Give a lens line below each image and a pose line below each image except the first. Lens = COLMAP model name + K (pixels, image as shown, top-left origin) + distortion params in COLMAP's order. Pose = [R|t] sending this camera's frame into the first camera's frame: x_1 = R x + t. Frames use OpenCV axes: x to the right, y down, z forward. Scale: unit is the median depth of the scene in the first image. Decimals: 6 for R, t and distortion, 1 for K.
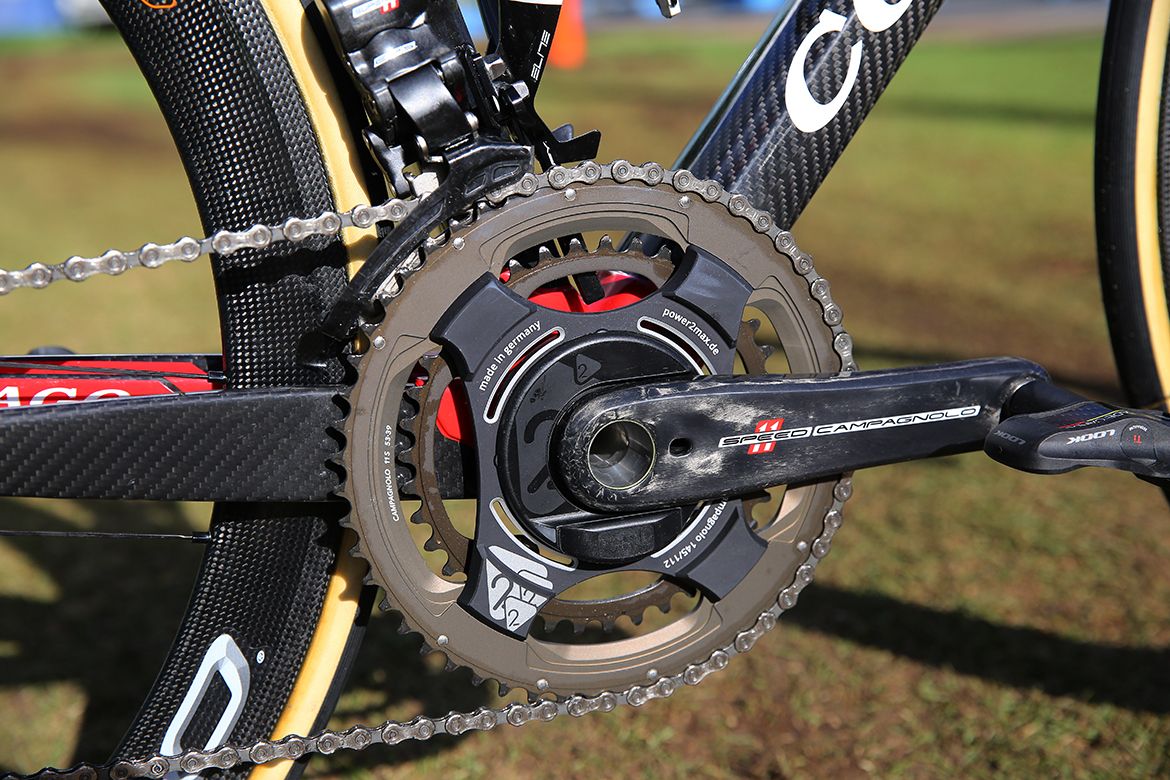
lens RADIAL K [[1811.7, 0, 583.3], [0, 1811.7, 390.8], [0, 0, 1]] dist [0.117611, 0.000000]
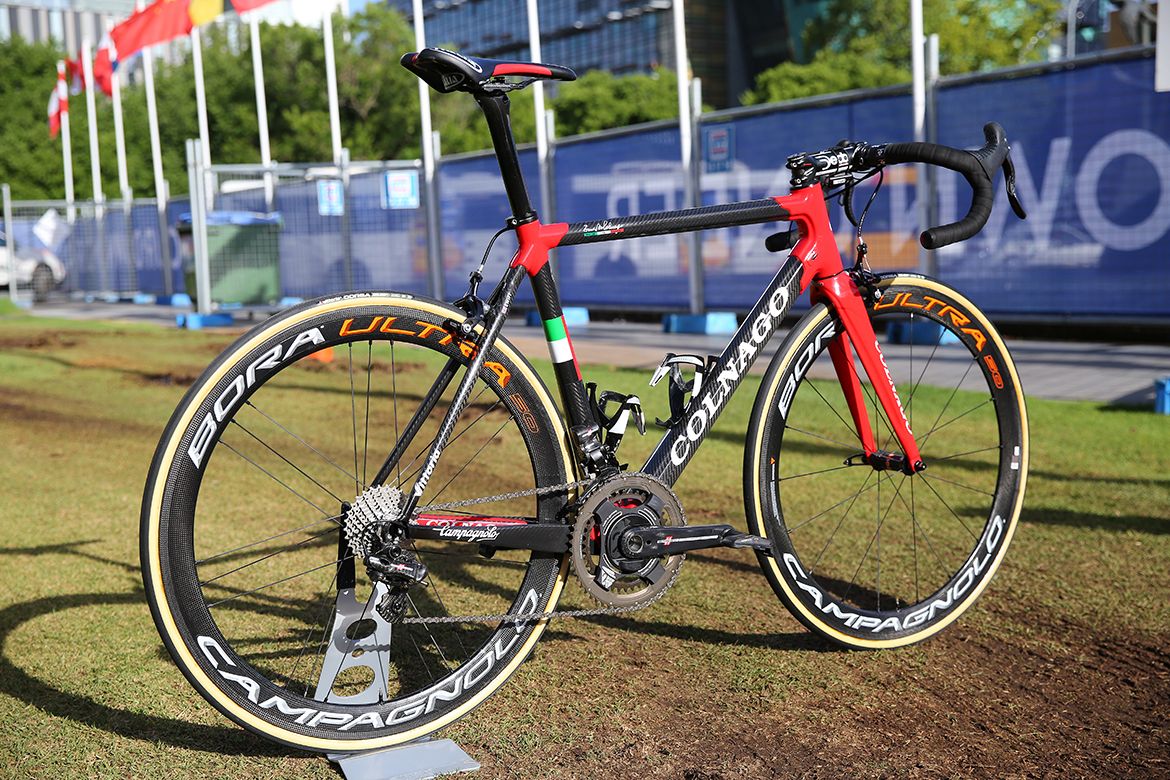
lens RADIAL K [[1527.1, 0, 587.2], [0, 1527.1, 389.8], [0, 0, 1]] dist [0.005621, 0.000000]
pose [[0.975956, 0.046208, 0.213014, -0.812534], [-0.015248, 0.989351, -0.144751, 0.187160], [-0.217434, 0.138023, 0.966267, -2.278116]]
